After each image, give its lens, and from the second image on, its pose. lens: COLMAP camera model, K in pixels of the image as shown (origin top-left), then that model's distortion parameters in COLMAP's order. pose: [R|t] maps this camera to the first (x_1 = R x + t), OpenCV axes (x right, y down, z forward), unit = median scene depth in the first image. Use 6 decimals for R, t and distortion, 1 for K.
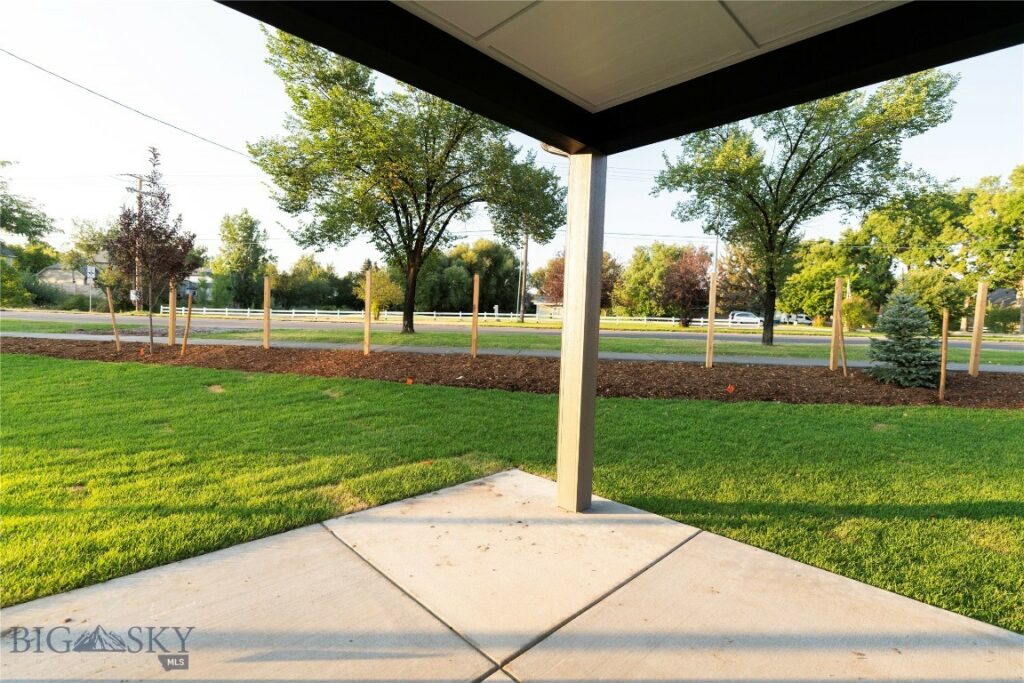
lens RADIAL K [[471.2, 0, 512.0], [0, 471.2, 341.5], [0, 0, 1]] dist [-0.001586, -0.000257]
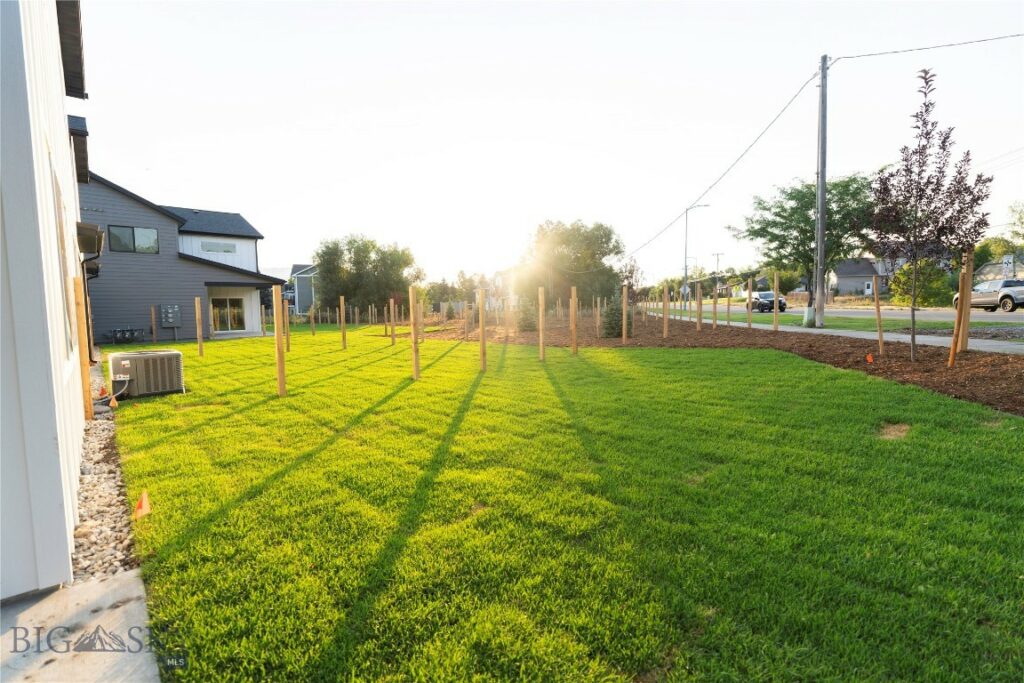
lens RADIAL K [[459.2, 0, 512.0], [0, 459.2, 341.5], [0, 0, 1]] dist [-0.003512, -0.000472]
pose [[-0.043861, 0.034933, -0.998427, -0.021648], [-0.031063, 0.998858, 0.036312, -0.006724], [0.998555, 0.032607, -0.042726, 0.245678]]
